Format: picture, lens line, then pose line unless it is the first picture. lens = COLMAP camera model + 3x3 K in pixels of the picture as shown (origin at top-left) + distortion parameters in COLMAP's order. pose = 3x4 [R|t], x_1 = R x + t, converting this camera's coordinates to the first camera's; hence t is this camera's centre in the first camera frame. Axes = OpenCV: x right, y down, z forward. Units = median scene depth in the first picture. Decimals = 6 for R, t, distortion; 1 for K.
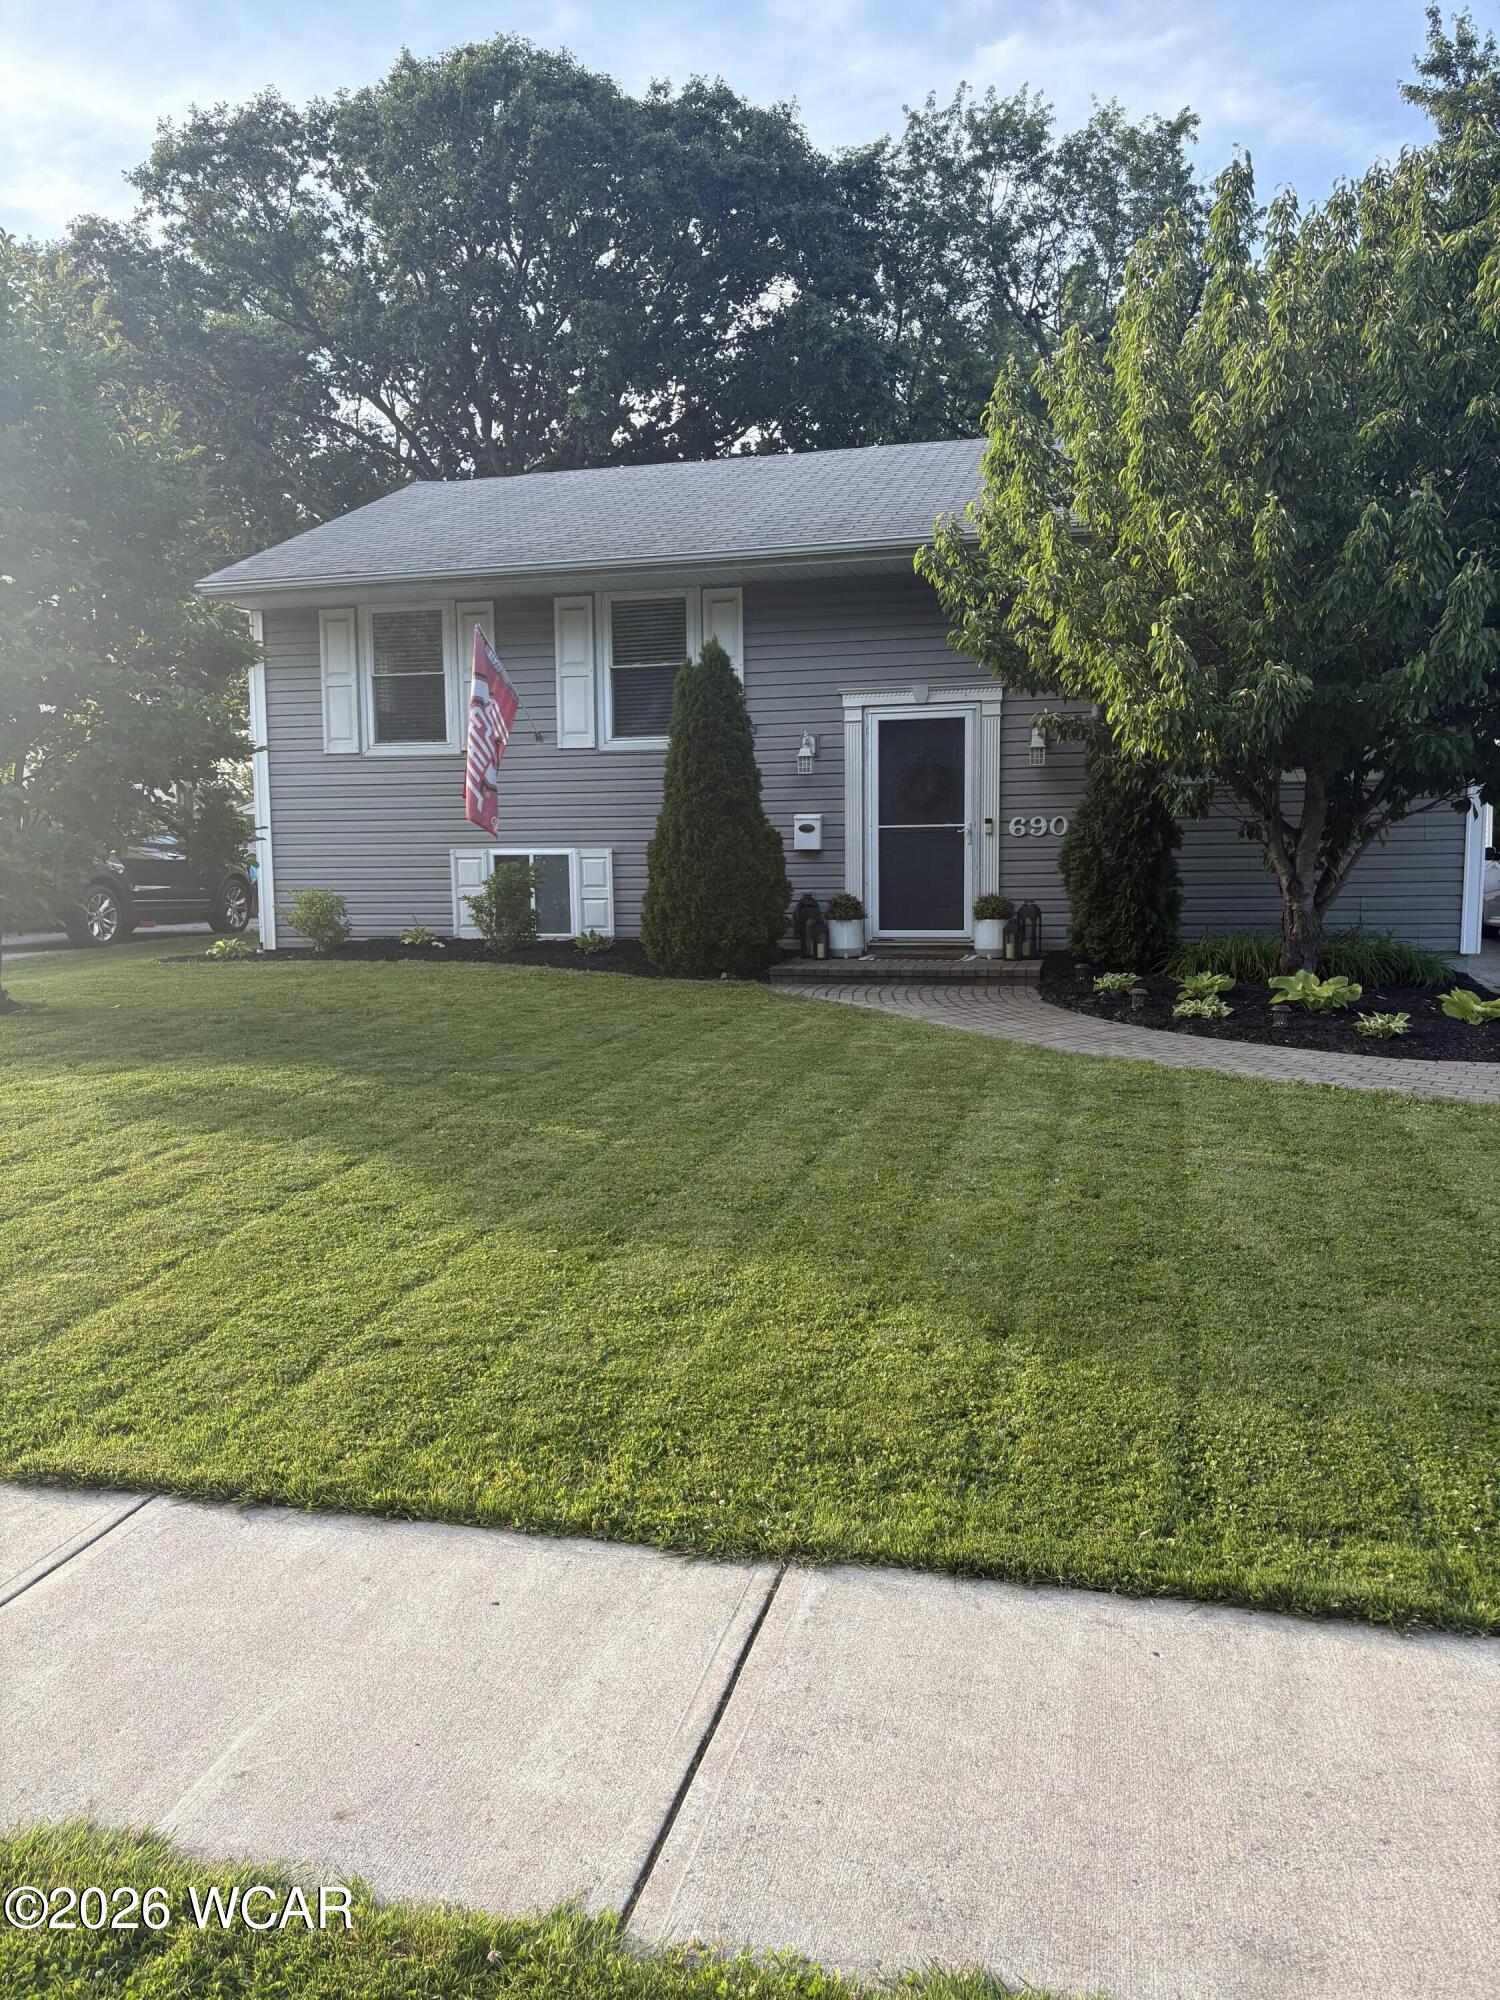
lens RADIAL K [[1486.4, 0, 743.0], [0, 1486.4, 1058.1], [0, 0, 1]] dist [0.005205, -0.000568]
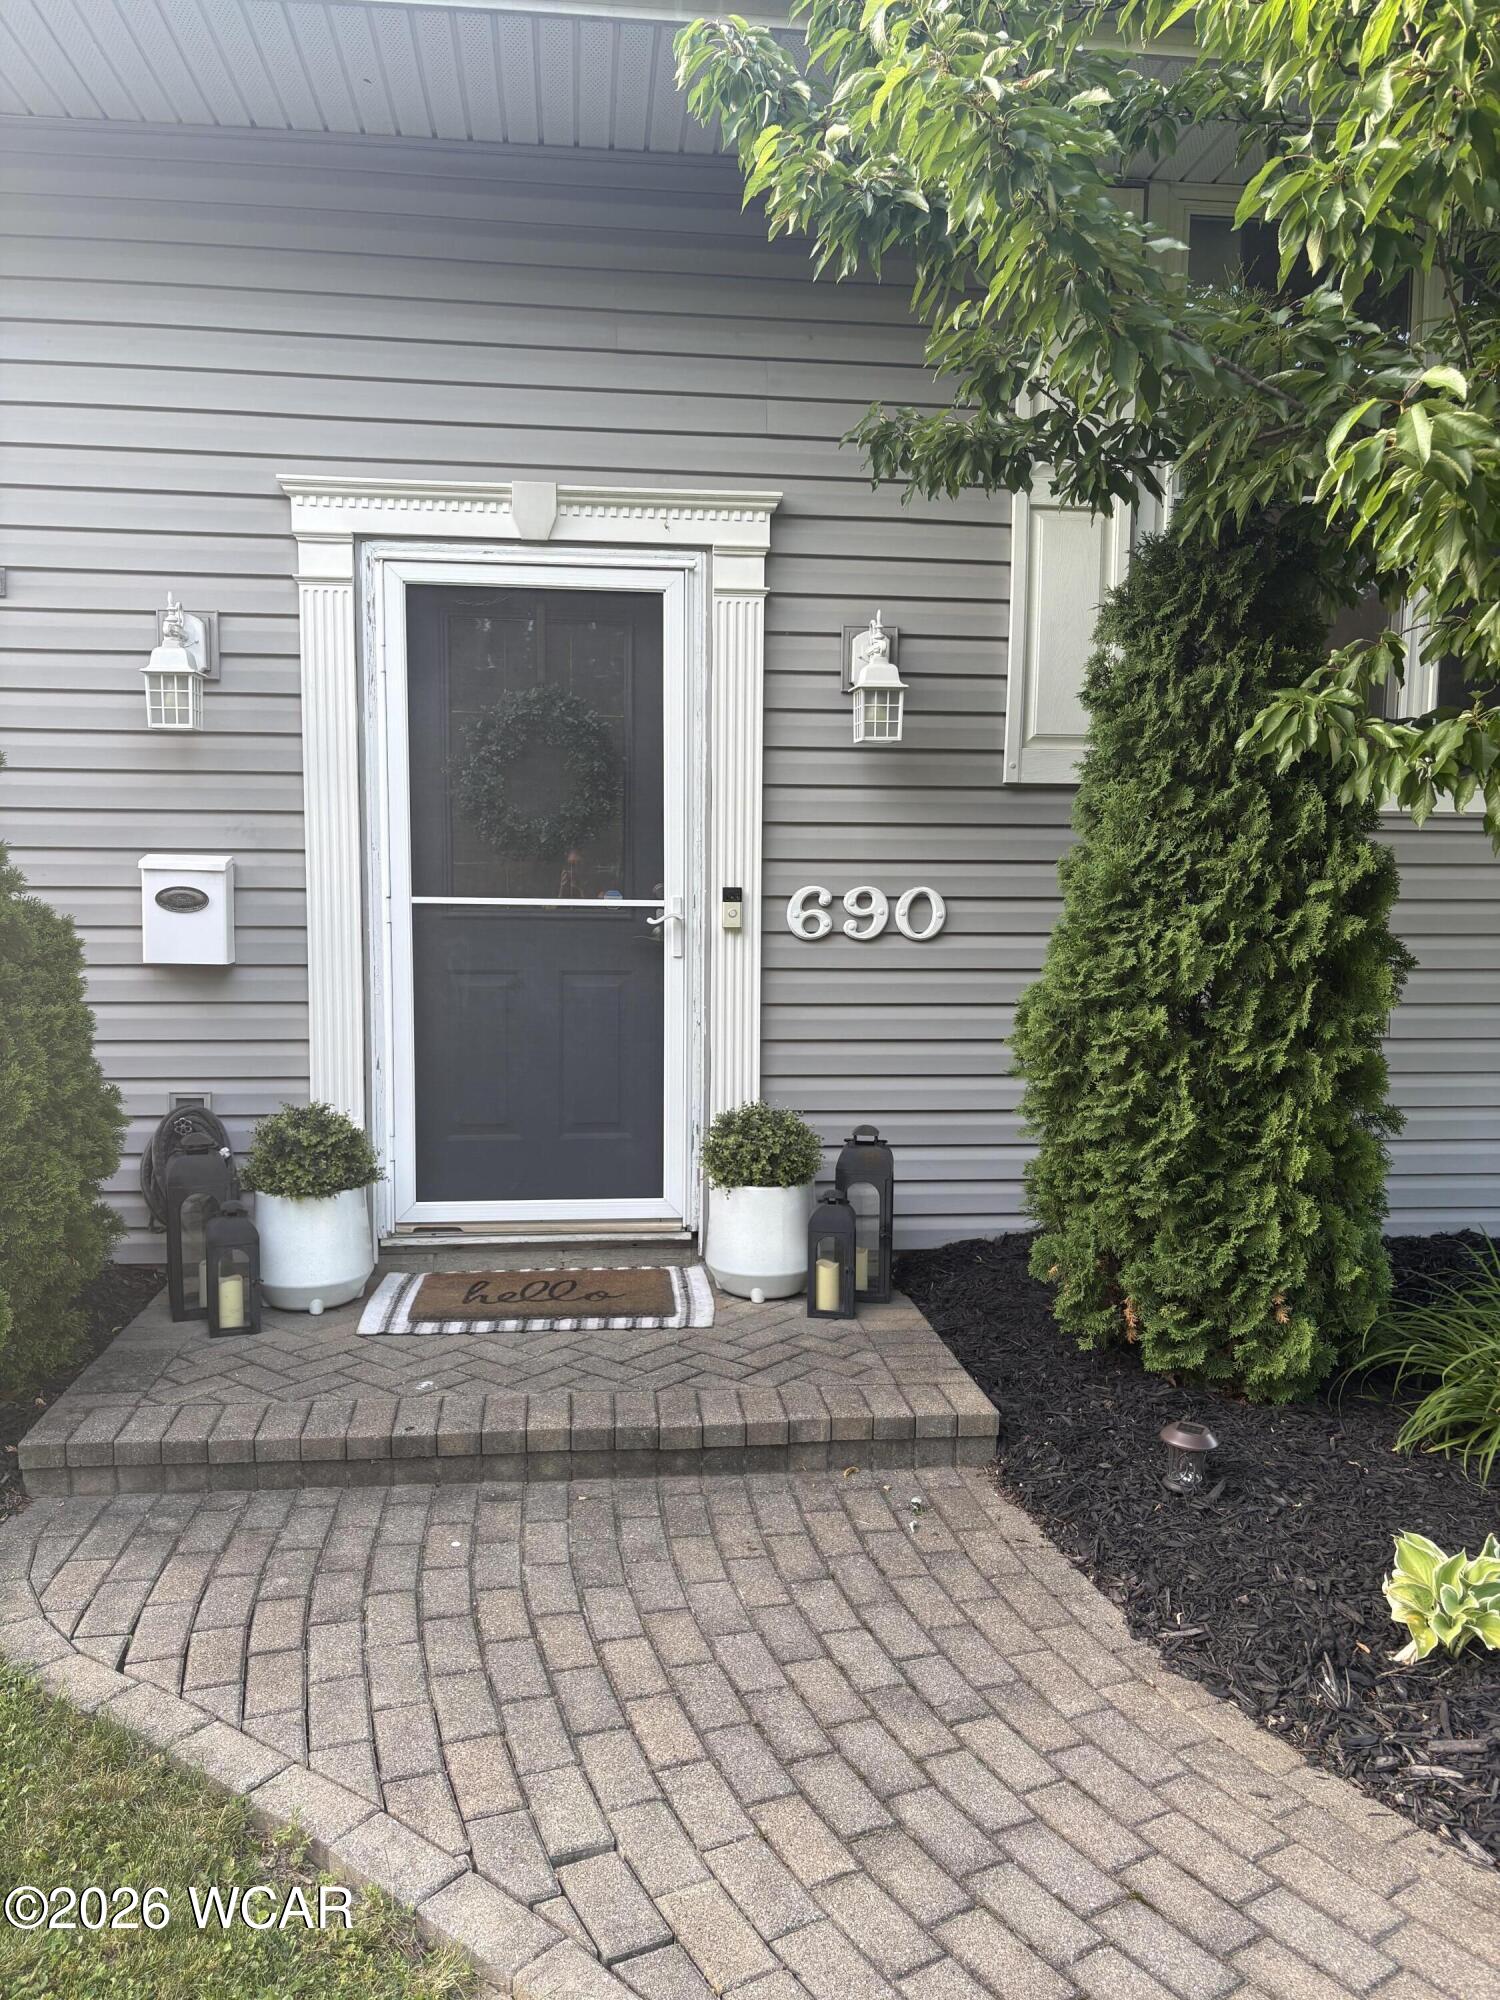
lens RADIAL K [[1486.4, 0, 743.0], [0, 1486.4, 1058.1], [0, 0, 1]] dist [0.005205, -0.000568]
pose [[0.935786, -0.015332, 0.352235, 0.043478], [0.020377, 0.999736, -0.010620, -0.116733], [-0.351979, 0.017116, 0.935851, 0.670369]]
